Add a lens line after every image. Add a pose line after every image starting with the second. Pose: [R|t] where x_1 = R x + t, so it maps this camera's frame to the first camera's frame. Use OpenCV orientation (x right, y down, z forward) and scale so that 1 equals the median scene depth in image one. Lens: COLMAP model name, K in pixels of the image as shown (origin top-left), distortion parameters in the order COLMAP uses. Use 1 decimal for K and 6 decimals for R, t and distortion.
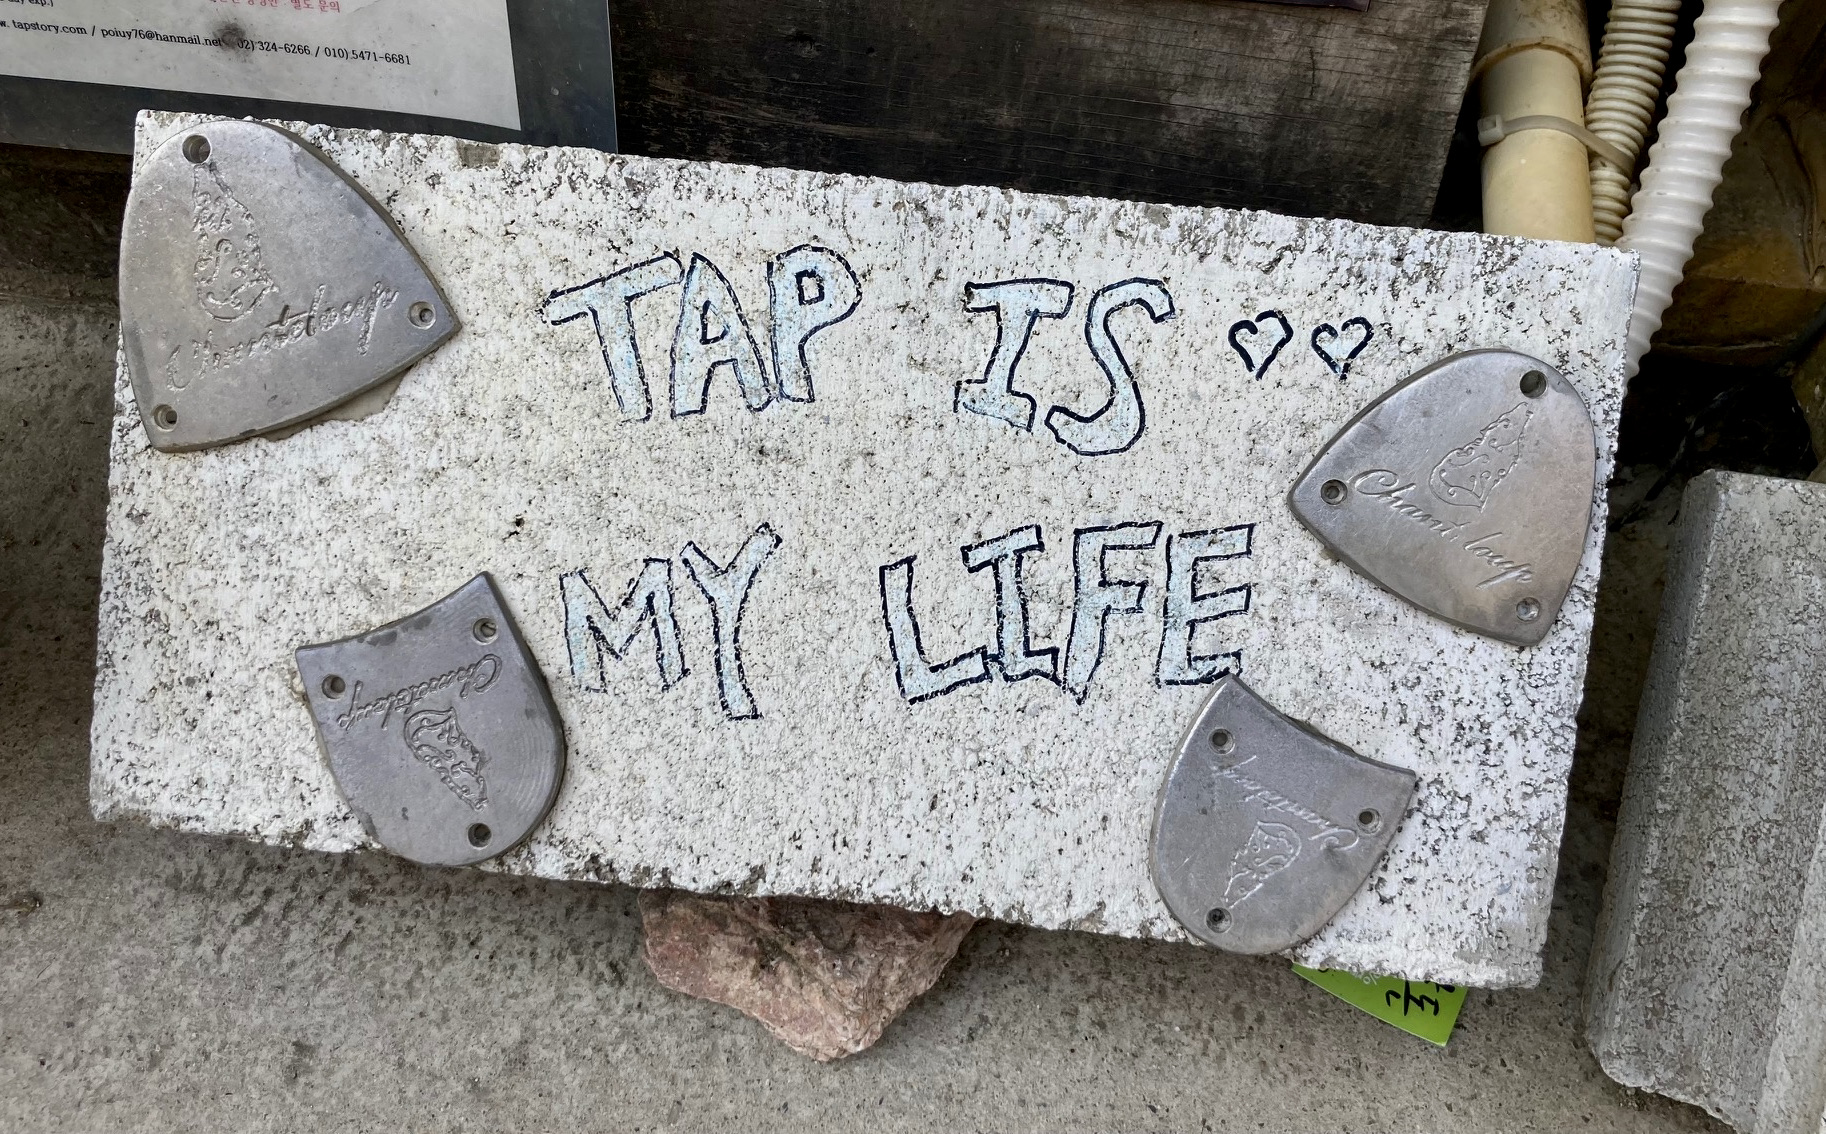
lens RADIAL K [[1629.8, 0, 912.9], [0, 1629.8, 580.6], [0, 0, 1]] dist [0.030640, -0.065986]
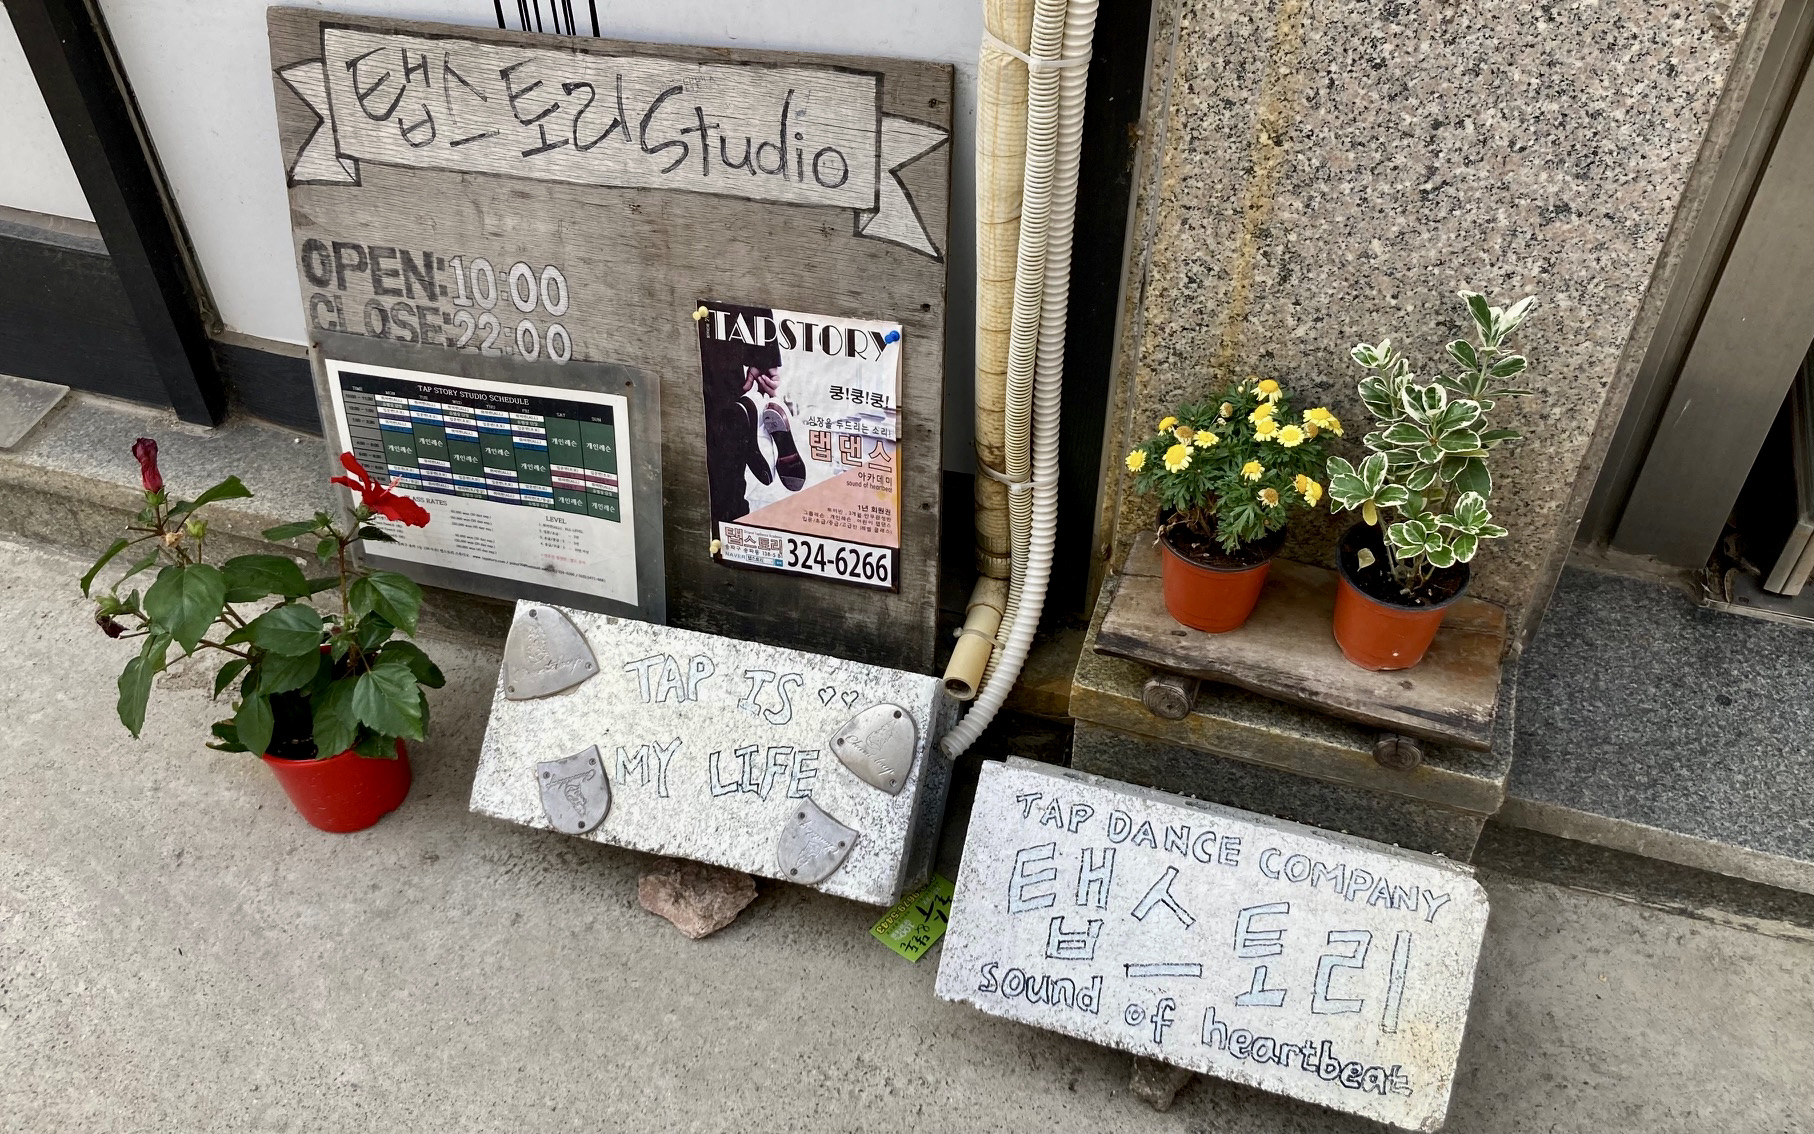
lens RADIAL K [[1619.1, 0, 911.9], [0, 1619.1, 565.1], [0, 0, 1]] dist [0.030640, -0.065986]
pose [[0.981807, 0.073071, -0.175256, 0.911219], [-0.110549, 0.970401, -0.214710, 0.275267], [0.154379, 0.230178, 0.960825, -2.123767]]
